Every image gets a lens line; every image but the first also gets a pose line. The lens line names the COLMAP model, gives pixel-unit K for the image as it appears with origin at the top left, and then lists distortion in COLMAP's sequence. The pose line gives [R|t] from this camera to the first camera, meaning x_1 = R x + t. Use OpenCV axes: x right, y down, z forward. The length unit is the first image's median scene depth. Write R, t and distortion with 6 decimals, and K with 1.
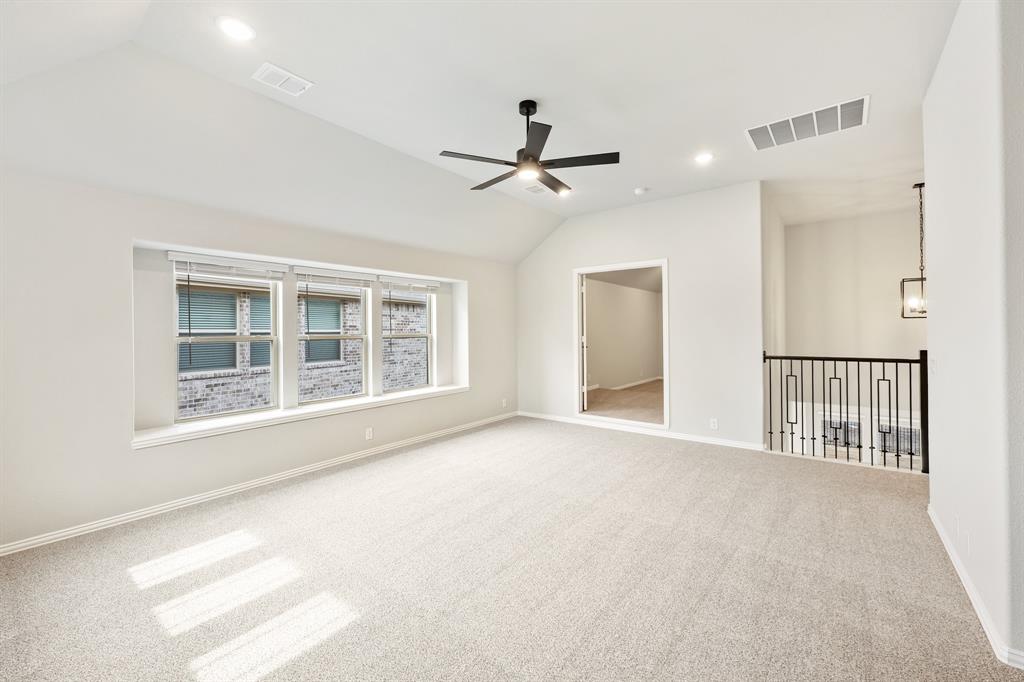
lens RADIAL K [[405.4, 0, 509.0], [0, 405.4, 324.1], [0, 0, 1]] dist [-0.000608, -0.000053]
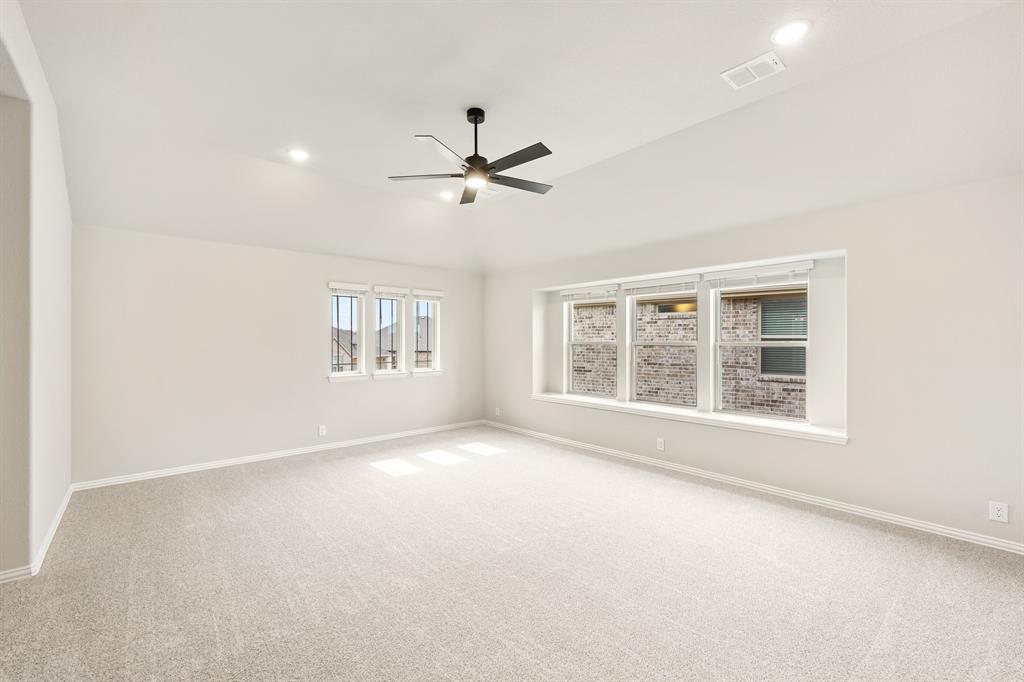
lens RADIAL K [[408.0, 0, 513.6], [0, 408.0, 341.9], [0, 0, 1]] dist [0.000225, 0.000069]
pose [[-0.157761, 0.016439, -0.987341, 0.407804], [0.018252, 0.999739, 0.013729, 0.003764], [0.987309, -0.015855, -0.158019, 0.498267]]
